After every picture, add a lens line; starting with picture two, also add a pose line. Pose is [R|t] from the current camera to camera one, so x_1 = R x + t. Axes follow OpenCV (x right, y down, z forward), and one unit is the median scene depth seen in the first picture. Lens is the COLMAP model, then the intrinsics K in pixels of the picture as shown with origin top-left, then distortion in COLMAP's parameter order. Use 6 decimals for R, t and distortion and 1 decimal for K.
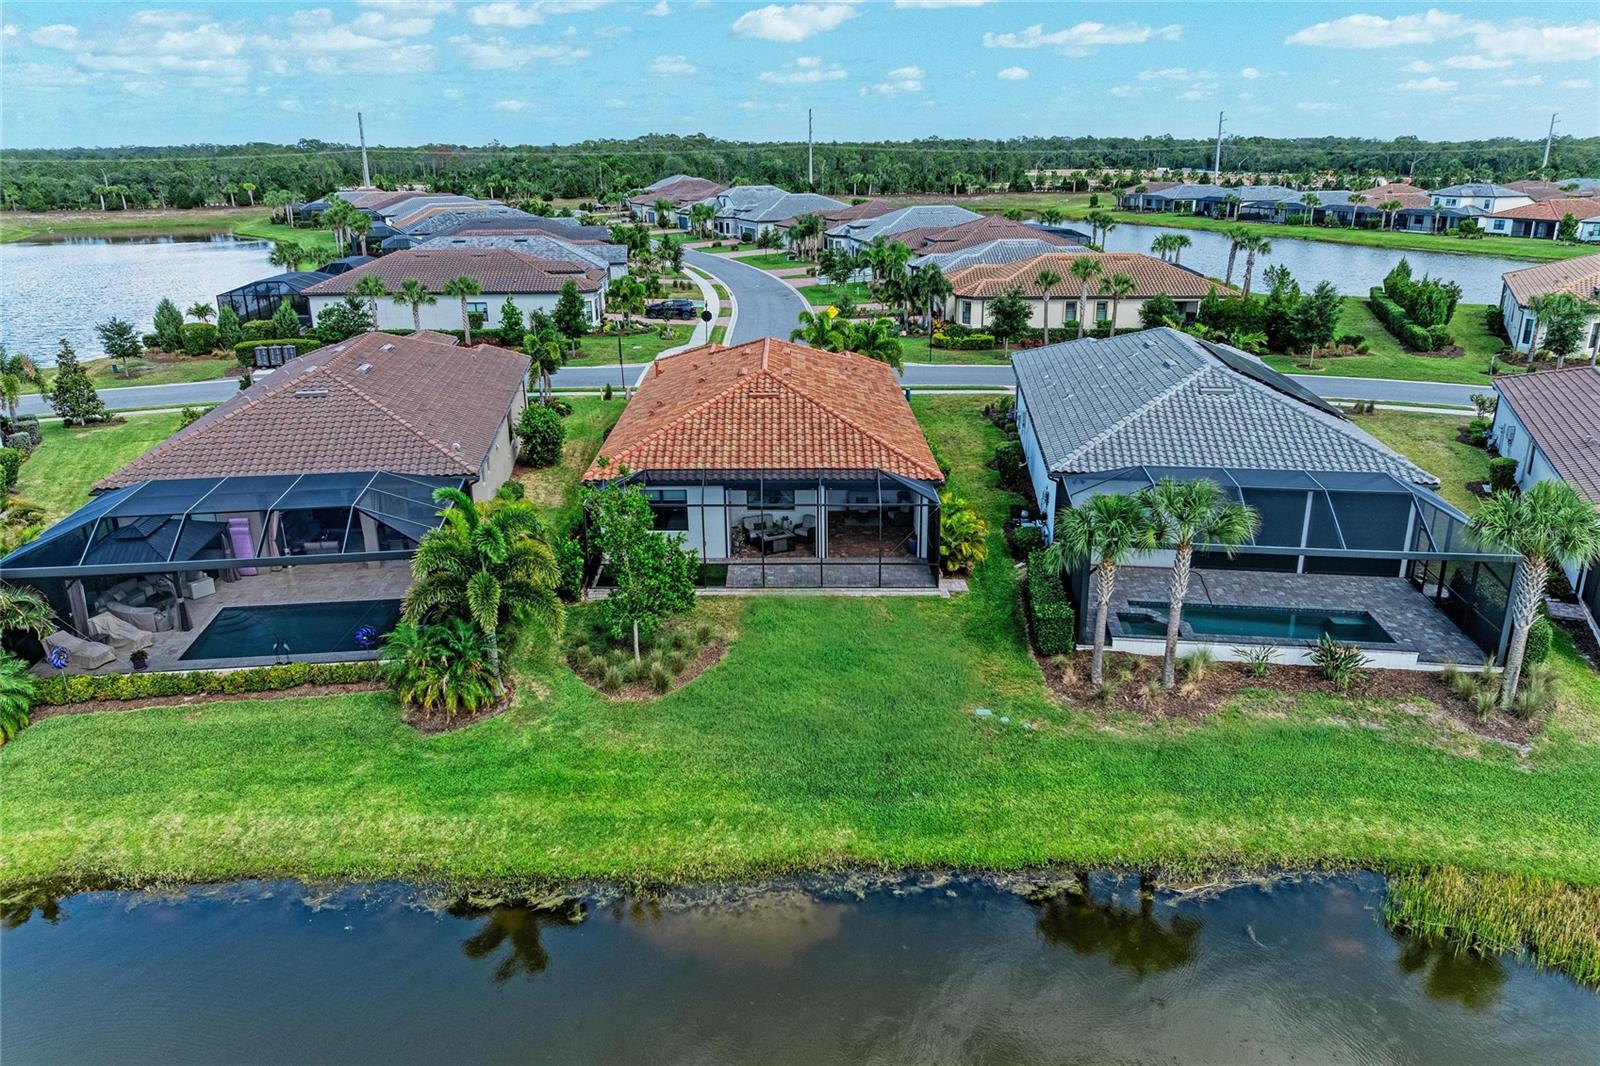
lens RADIAL K [[1127.1, 0, 800.0], [0, 1127.1, 533.0], [0, 0, 1]] dist [-0.003208, -0.002578]
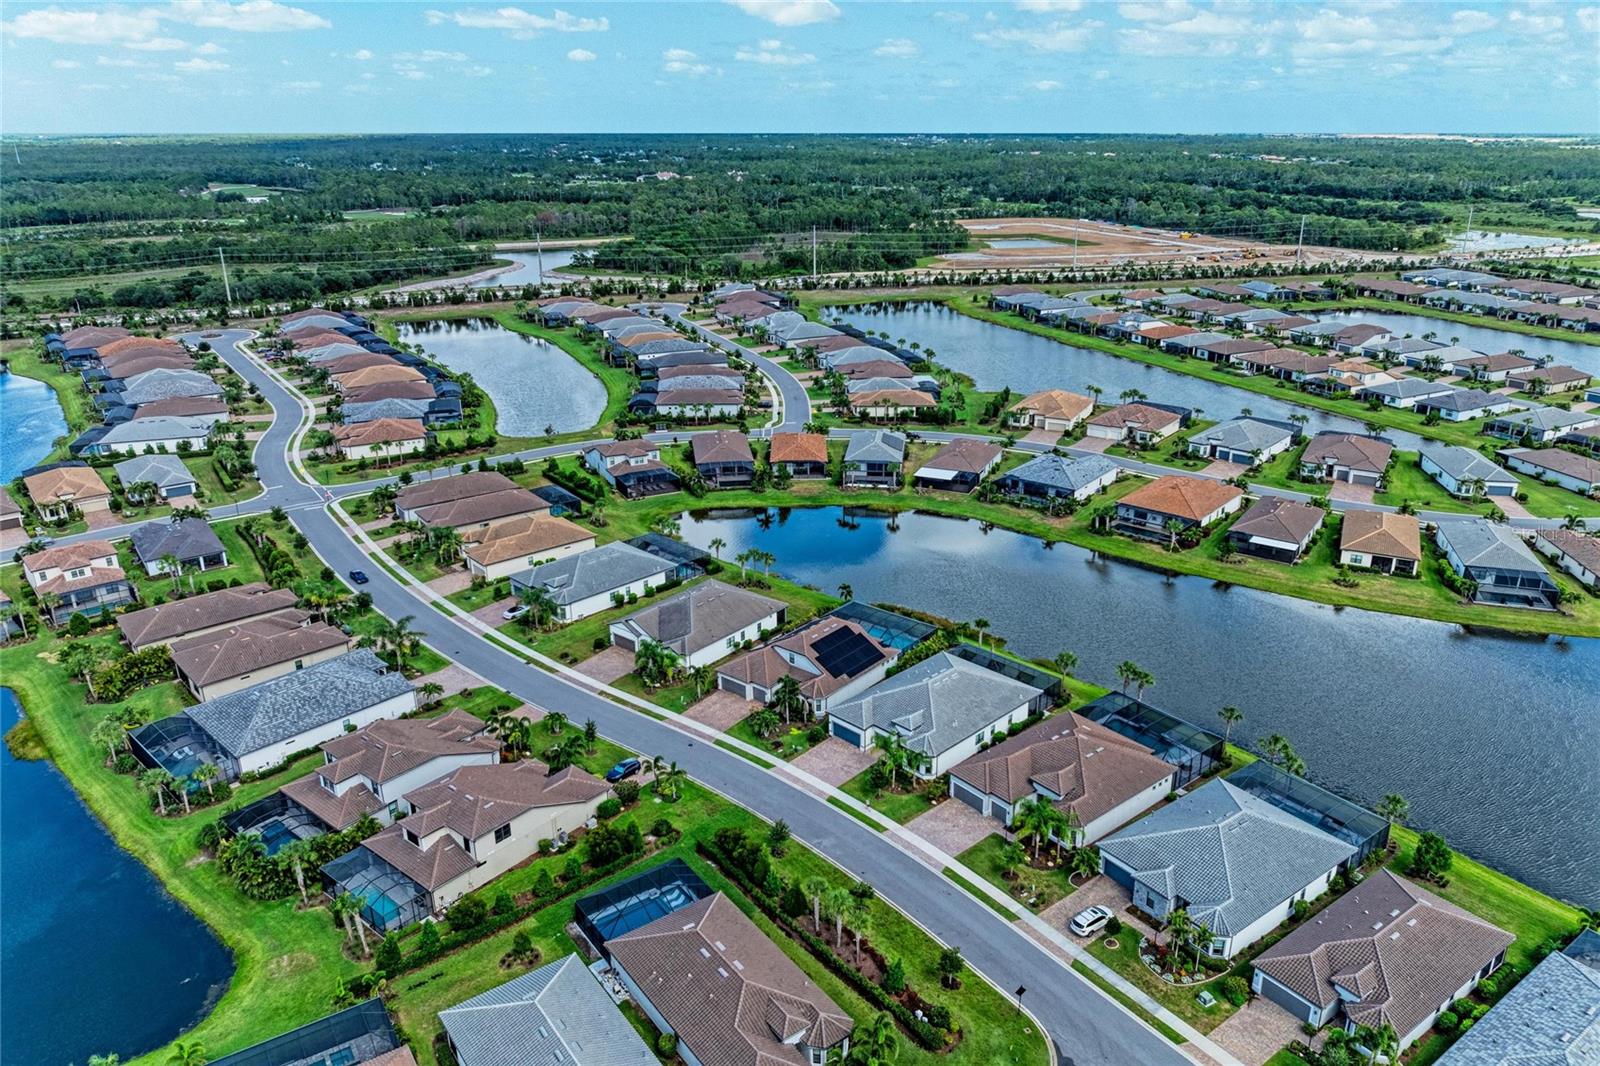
lens RADIAL K [[1127.0, 0, 807.3], [0, 1127.0, 533.7], [0, 0, 1]] dist [-0.016164, -0.008136]
pose [[0.999990, -0.002411, -0.003804, 0.018559], [0.002499, 0.999724, 0.023357, 0.101345], [0.003747, -0.023366, 0.999720, -2.603101]]
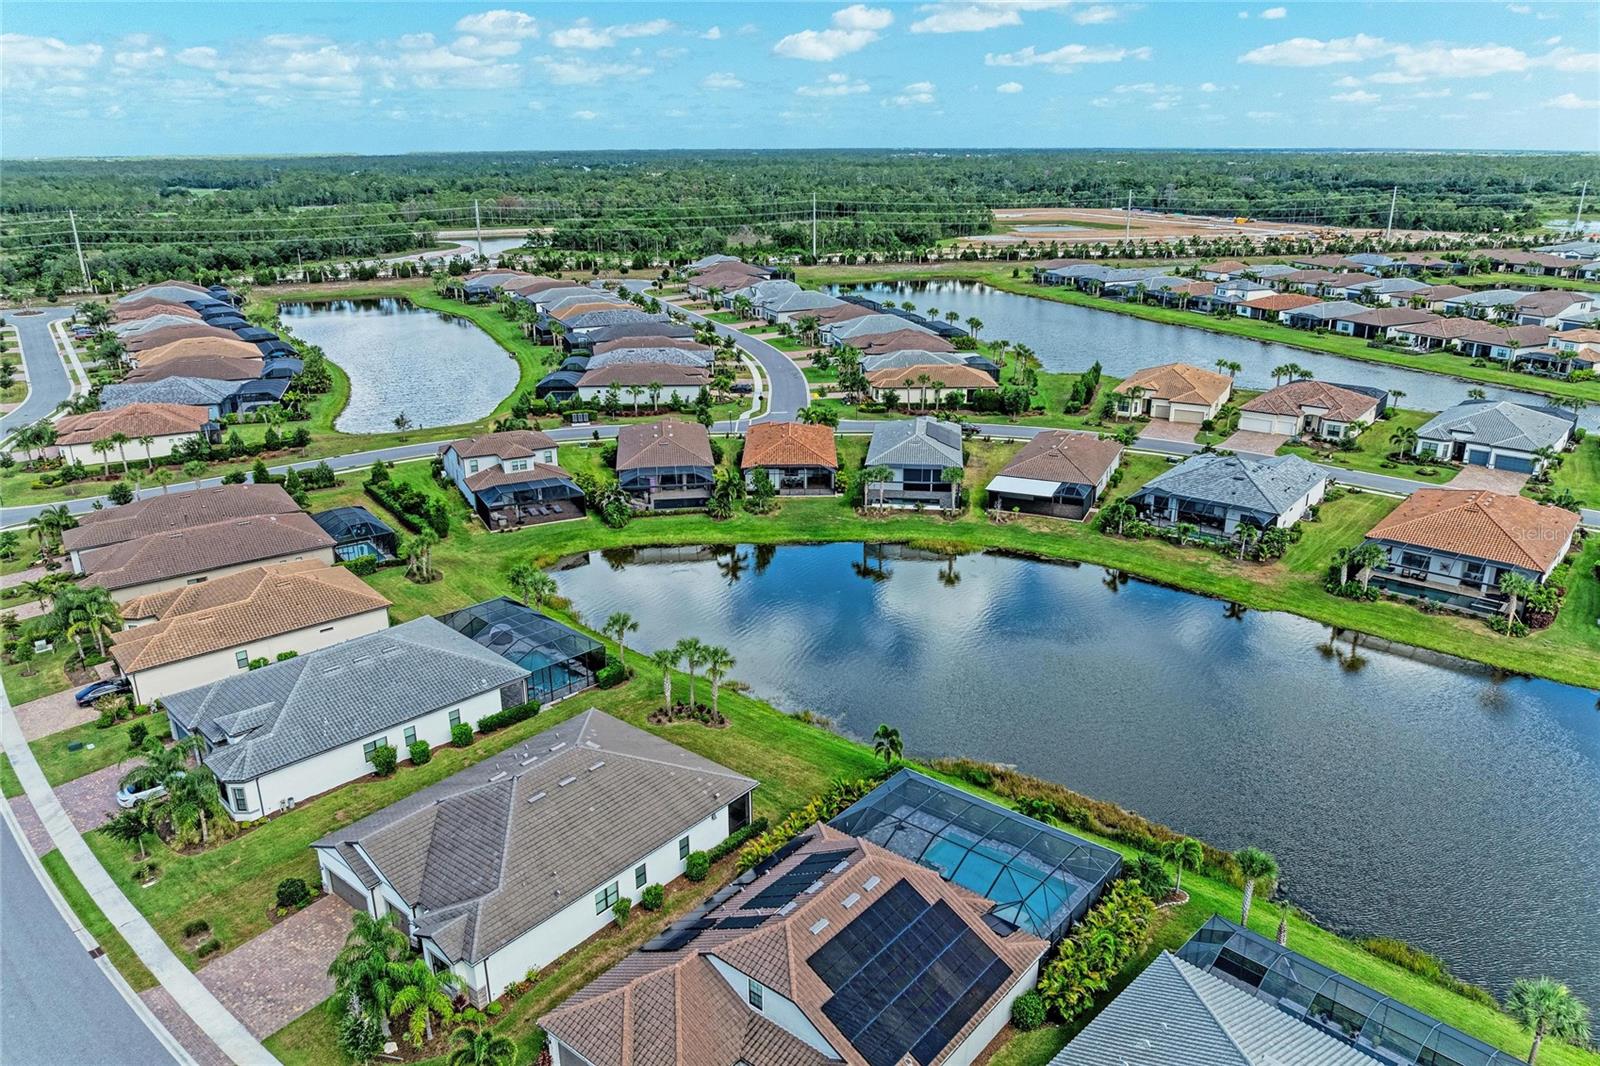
lens RADIAL K [[1127.0, 0, 807.3], [0, 1127.0, 533.7], [0, 0, 1]] dist [-0.016164, -0.008136]
pose [[0.999990, -0.003280, -0.003179, 0.019021], [0.003290, 0.999990, 0.003092, 0.079780], [0.003169, -0.003102, 0.999990, -1.358363]]
